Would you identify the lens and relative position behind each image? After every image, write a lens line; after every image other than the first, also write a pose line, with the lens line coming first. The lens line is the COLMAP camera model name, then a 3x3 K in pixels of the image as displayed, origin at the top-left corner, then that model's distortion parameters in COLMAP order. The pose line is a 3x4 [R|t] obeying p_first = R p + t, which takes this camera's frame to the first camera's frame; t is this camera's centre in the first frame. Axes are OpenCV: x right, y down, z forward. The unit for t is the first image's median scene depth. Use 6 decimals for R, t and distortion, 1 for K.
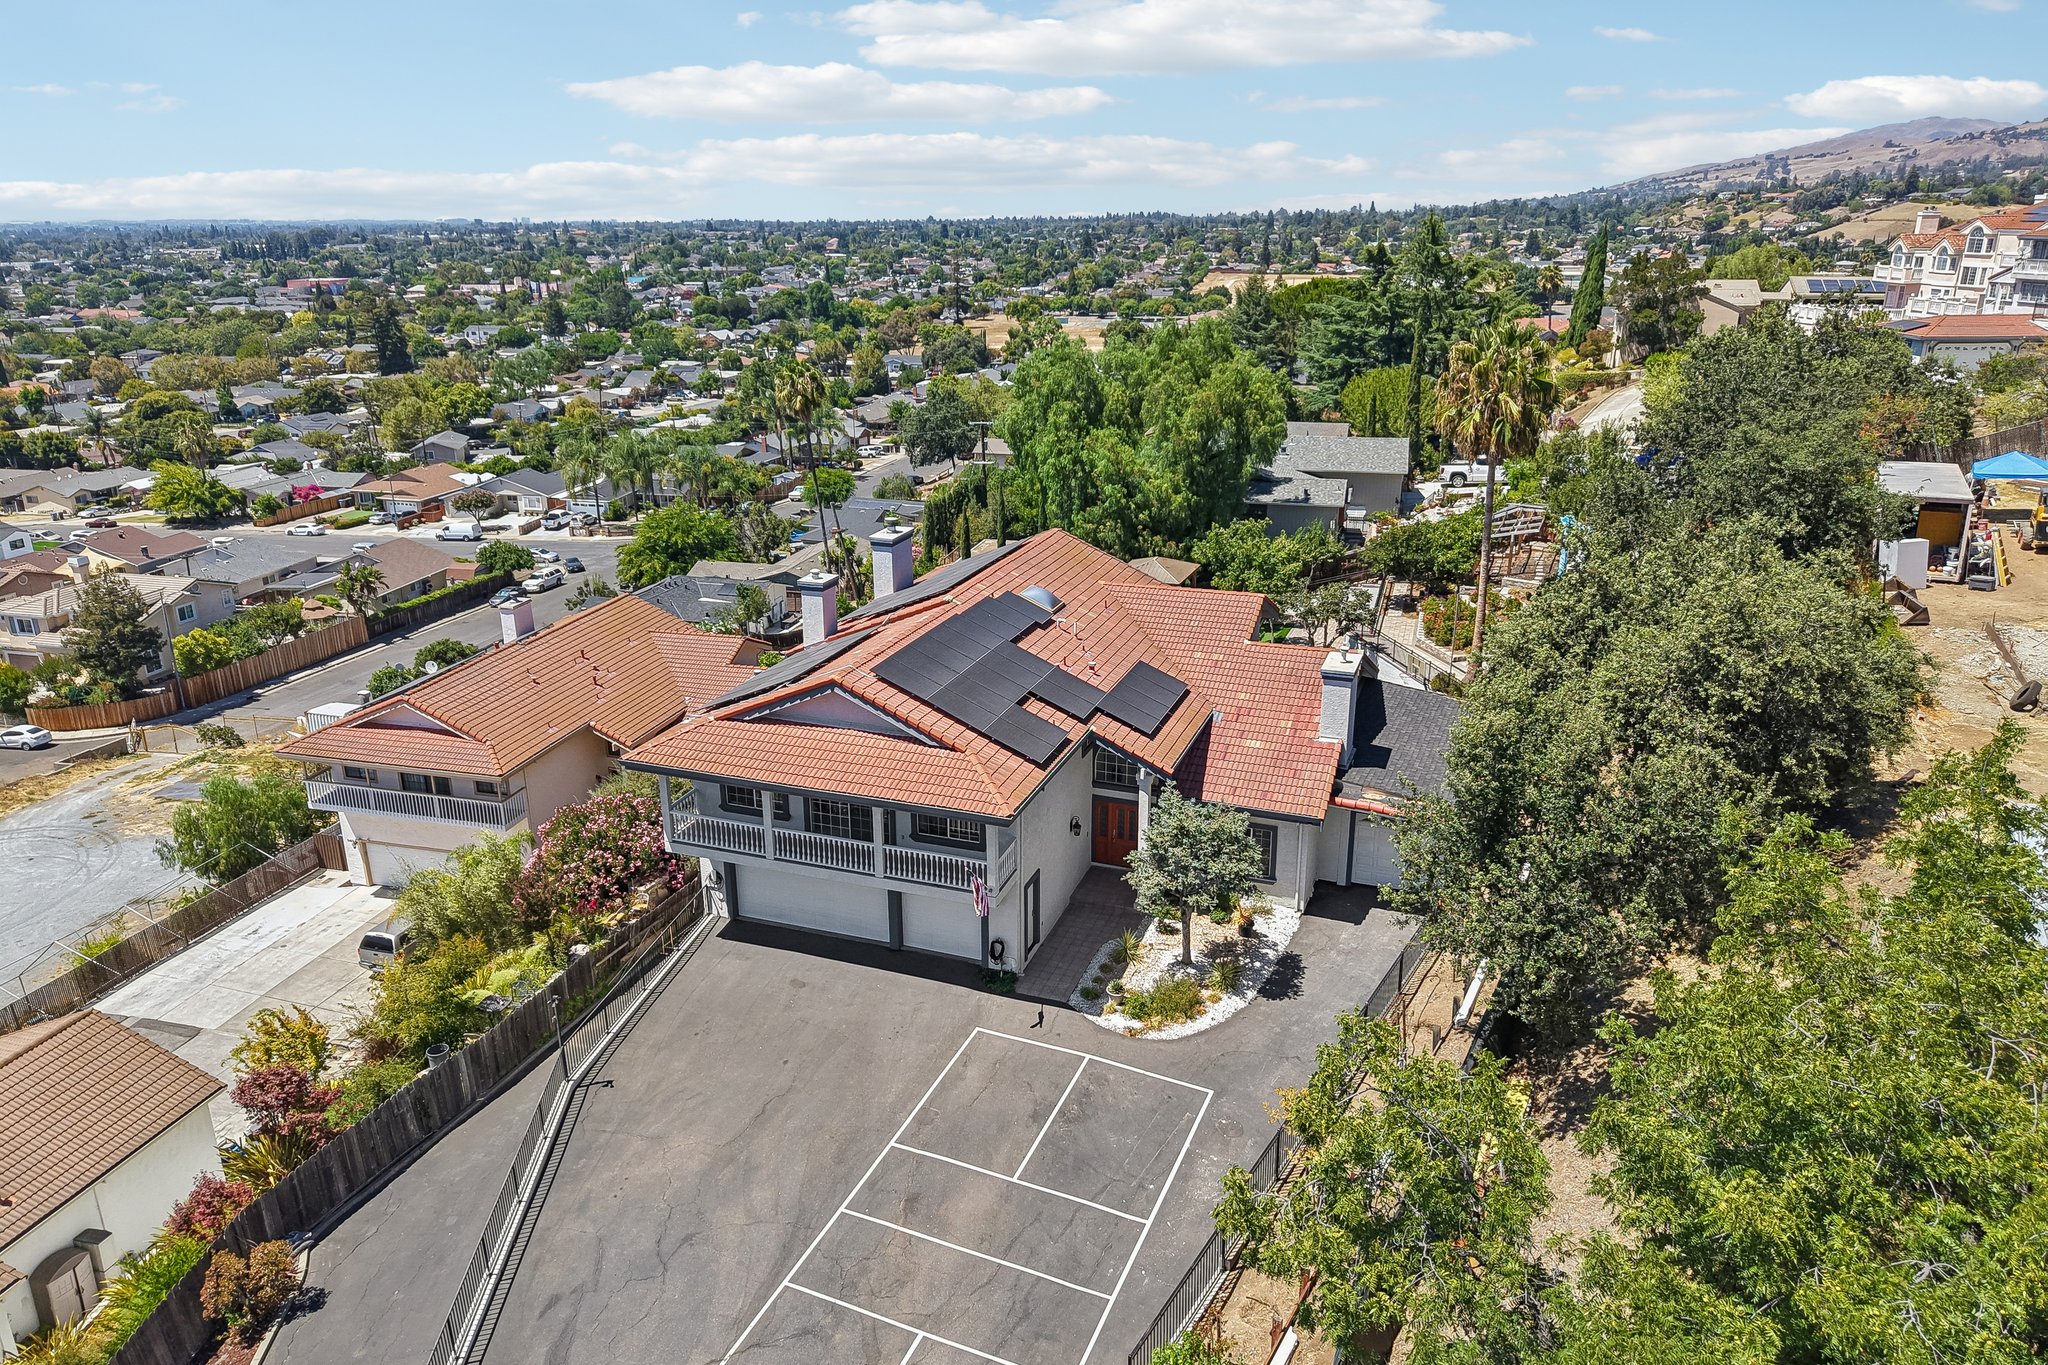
lens RADIAL K [[1380.0, 0, 1026.0], [0, 1380.0, 676.3], [0, 0, 1]] dist [0.011691, -0.008624]
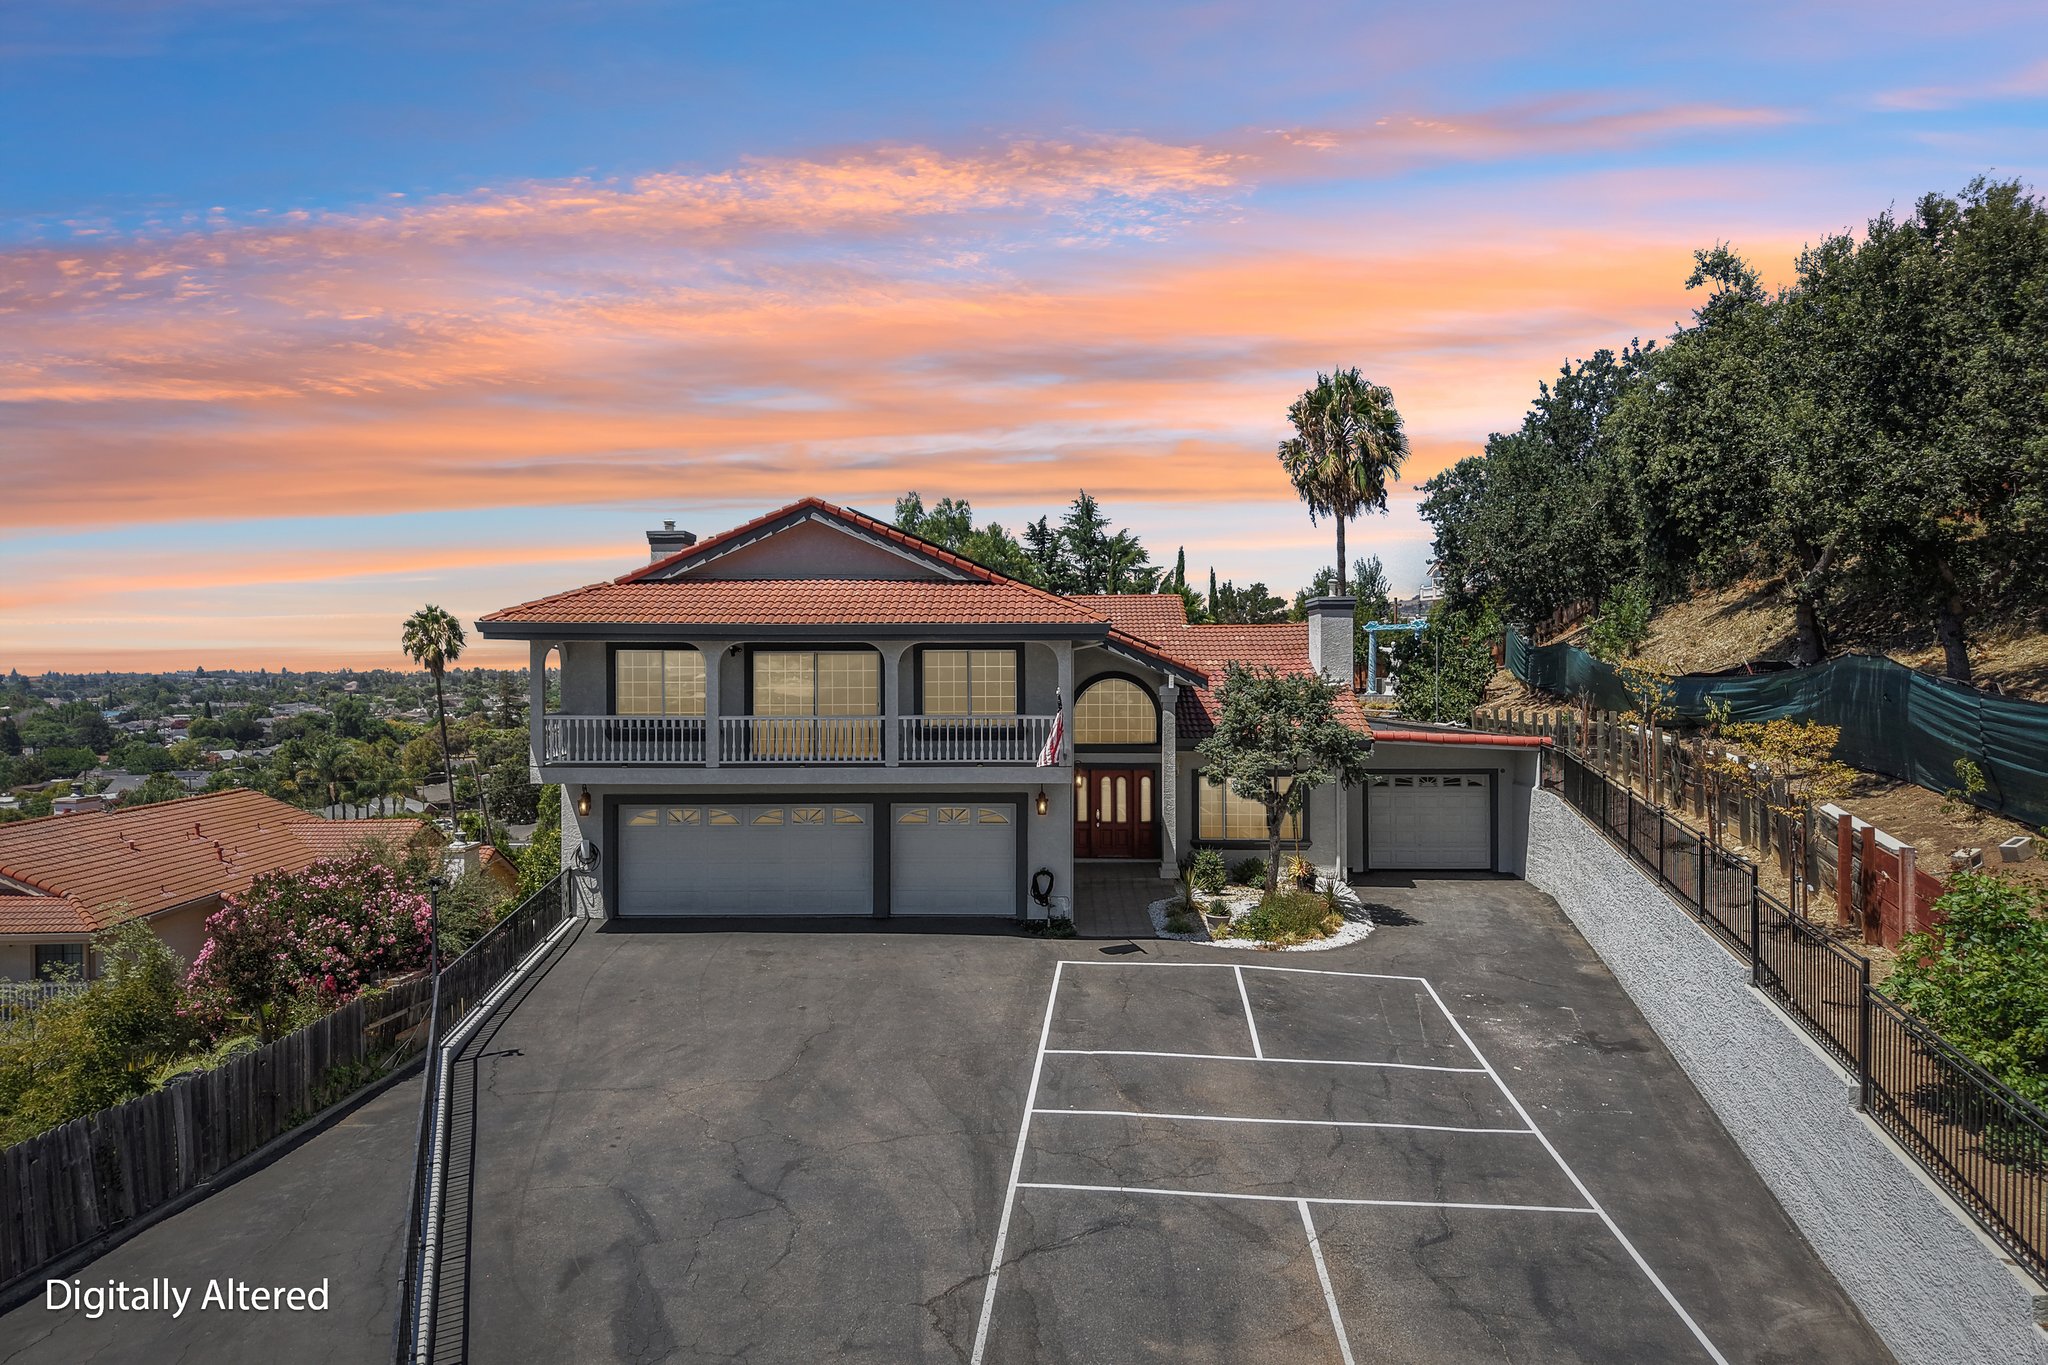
lens RADIAL K [[1372.4, 0, 1027.5], [0, 1372.4, 679.6], [0, 0, 1]] dist [0.044260, -0.056339]
pose [[0.946683, -0.000730, 0.322165, -0.254482], [0.101364, 0.949886, -0.295704, 0.304012], [-0.305805, 0.312594, 0.899316, 0.330715]]
